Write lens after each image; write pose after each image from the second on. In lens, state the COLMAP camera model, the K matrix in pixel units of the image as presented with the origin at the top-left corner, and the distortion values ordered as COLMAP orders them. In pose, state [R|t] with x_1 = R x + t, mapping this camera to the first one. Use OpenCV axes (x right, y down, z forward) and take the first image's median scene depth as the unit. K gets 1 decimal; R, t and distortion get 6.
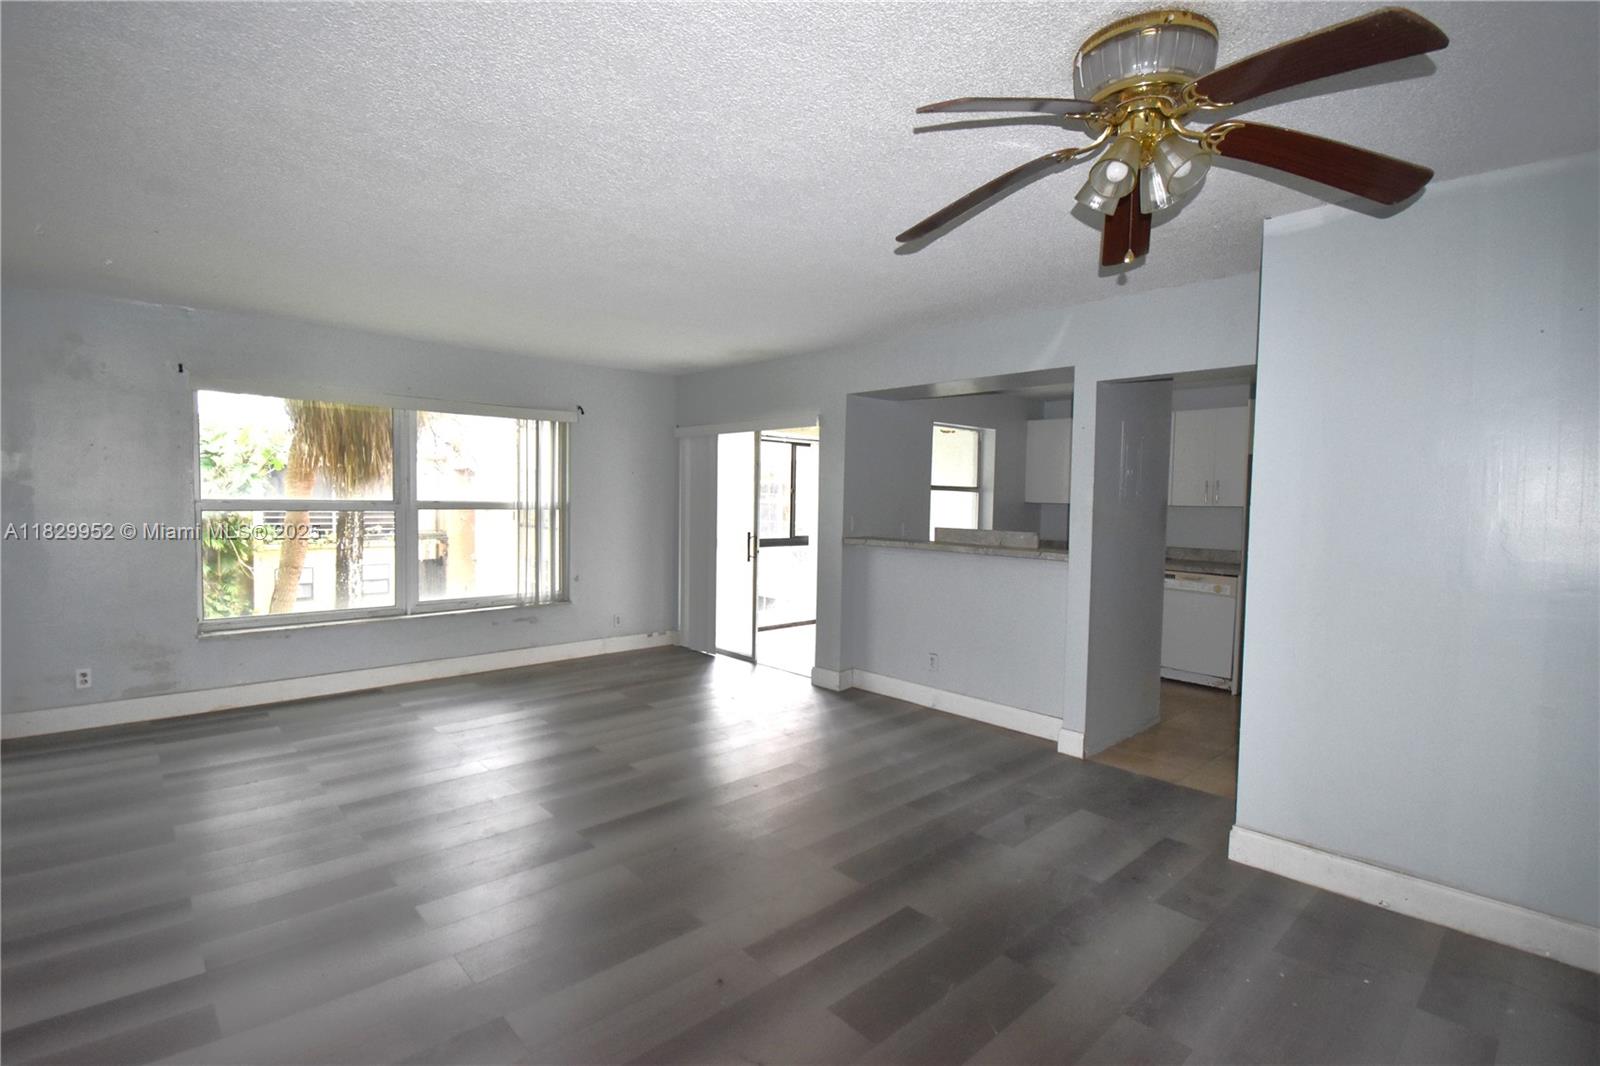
lens RADIAL K [[739.4, 0, 810.1], [0, 739.4, 531.8], [0, 0, 1]] dist [0.019711, -0.028086]
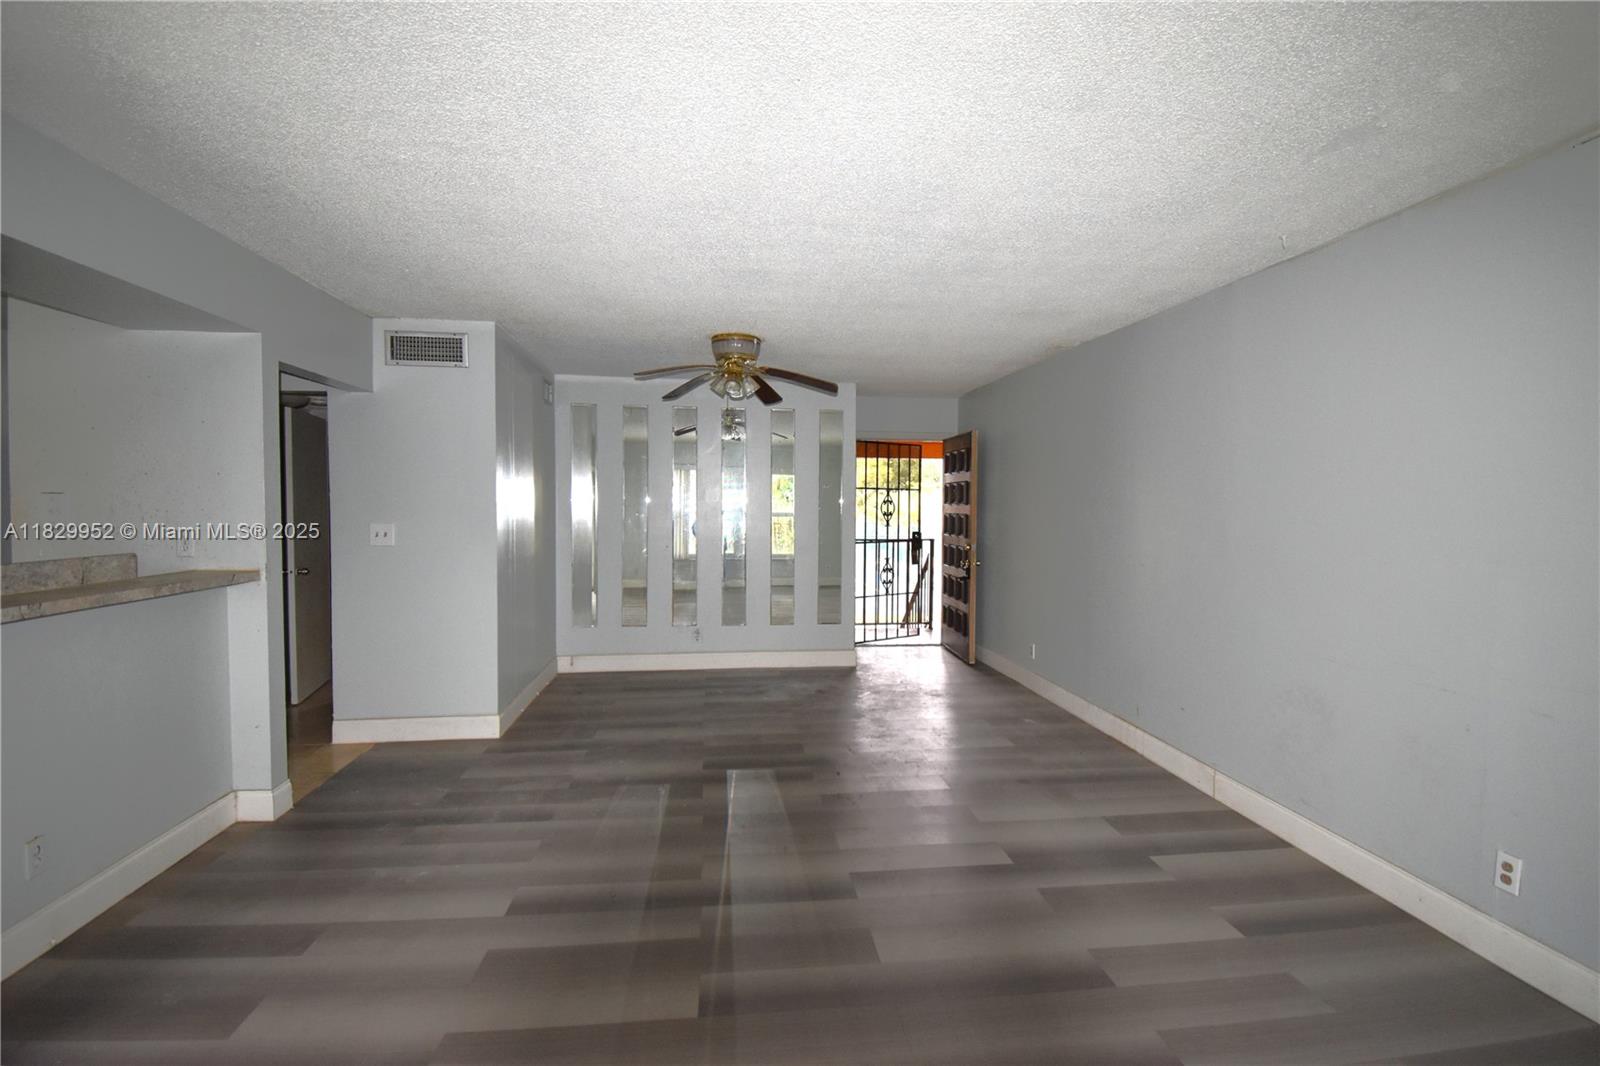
lens RADIAL K [[716.7, 0, 800.0], [0, 716.7, 533.0], [0, 0, 1]] dist [0.015307, -0.025537]
pose [[-0.787977, -0.038935, 0.614473, -0.435175], [0.018060, 0.996107, 0.086277, -0.048829], [-0.615440, 0.079082, -0.784206, 0.951182]]
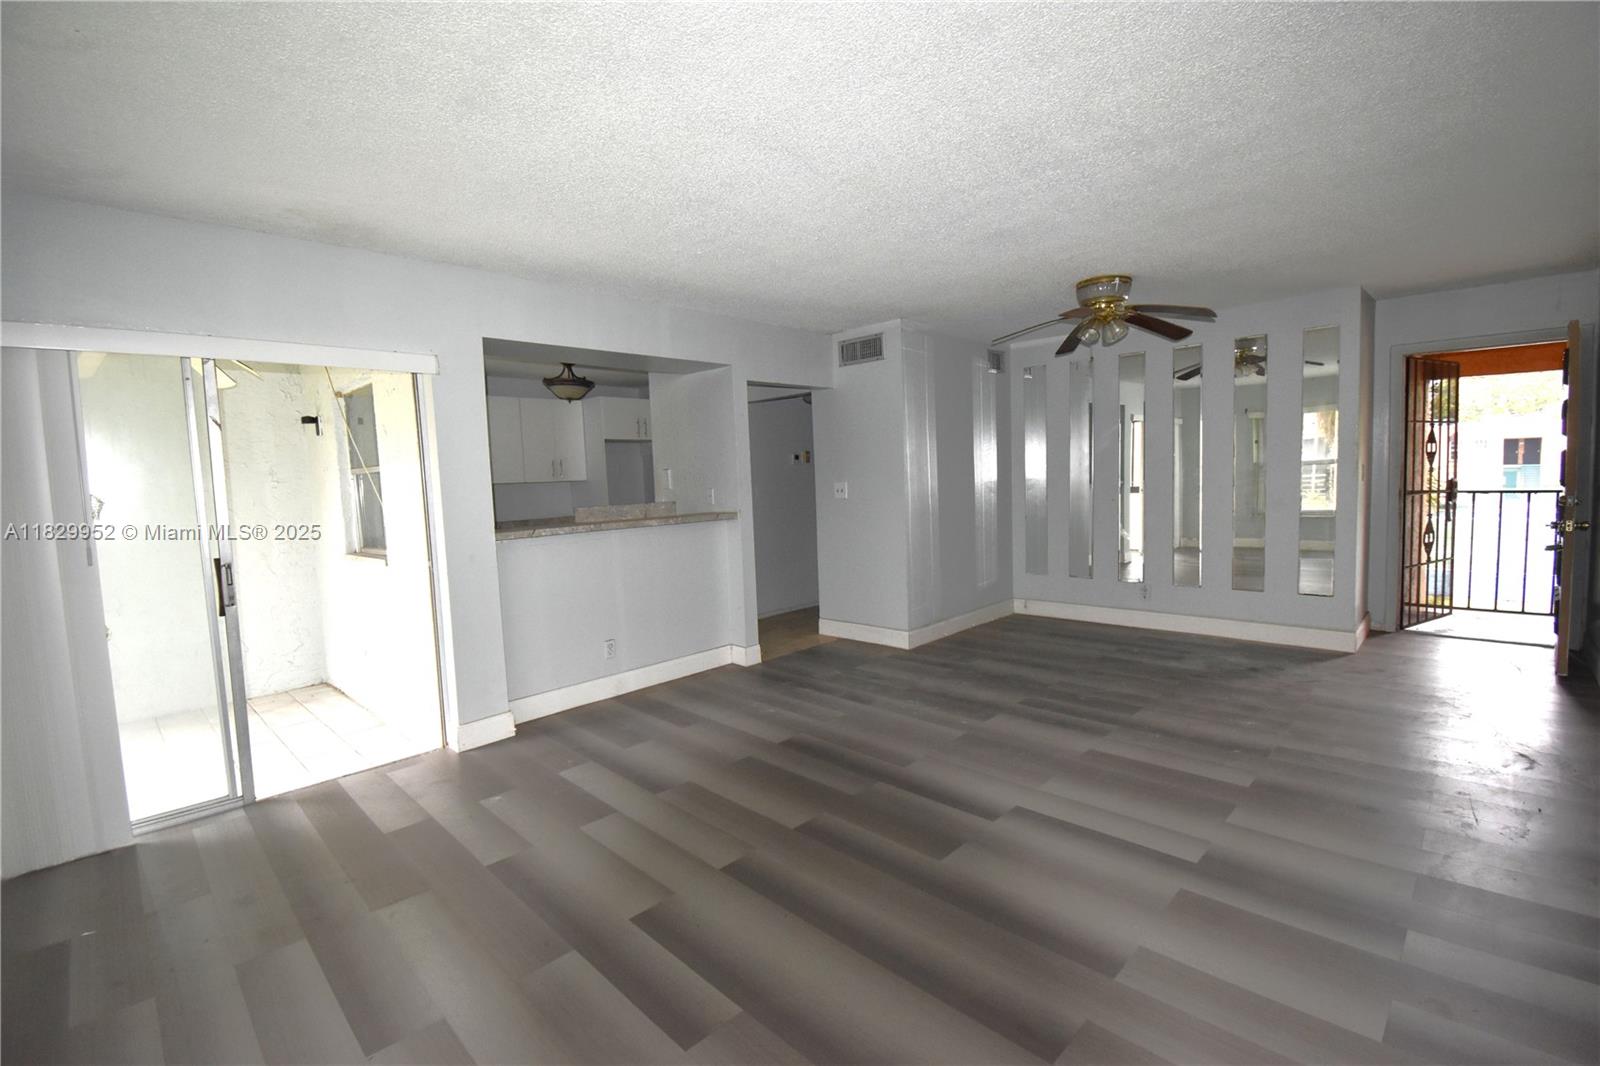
lens RADIAL K [[689.6, 0, 786.3], [0, 689.6, 538.7], [0, 0, 1]] dist [0.002653, -0.020920]
pose [[-0.013174, -0.102242, 0.994672, -0.643837], [0.090172, 0.990584, 0.103016, -0.030671], [-0.995839, 0.091049, -0.003831, 0.709725]]
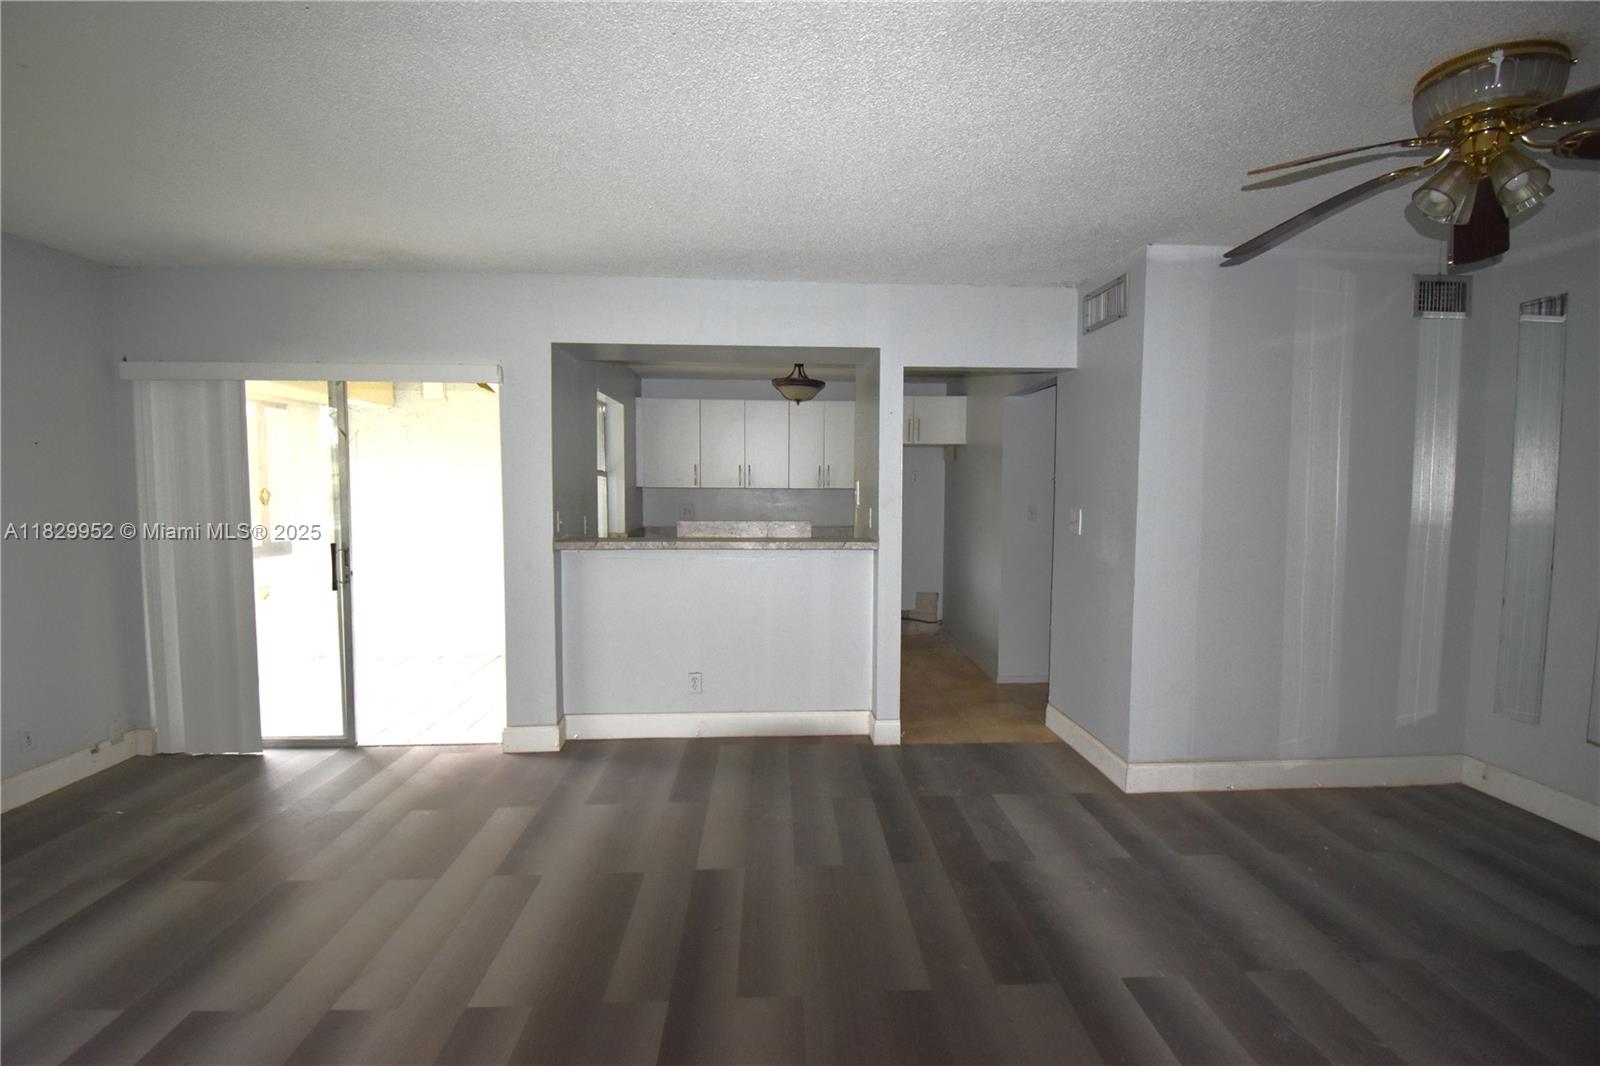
lens RADIAL K [[706.7, 0, 800.0], [0, 706.7, 533.0], [0, 0, 1]] dist [0.018376, -0.022898]
pose [[0.655267, -0.060554, 0.752966, -0.319484], [0.043572, 0.998152, 0.042353, -0.019438], [-0.754140, 0.005056, 0.656695, 0.357882]]
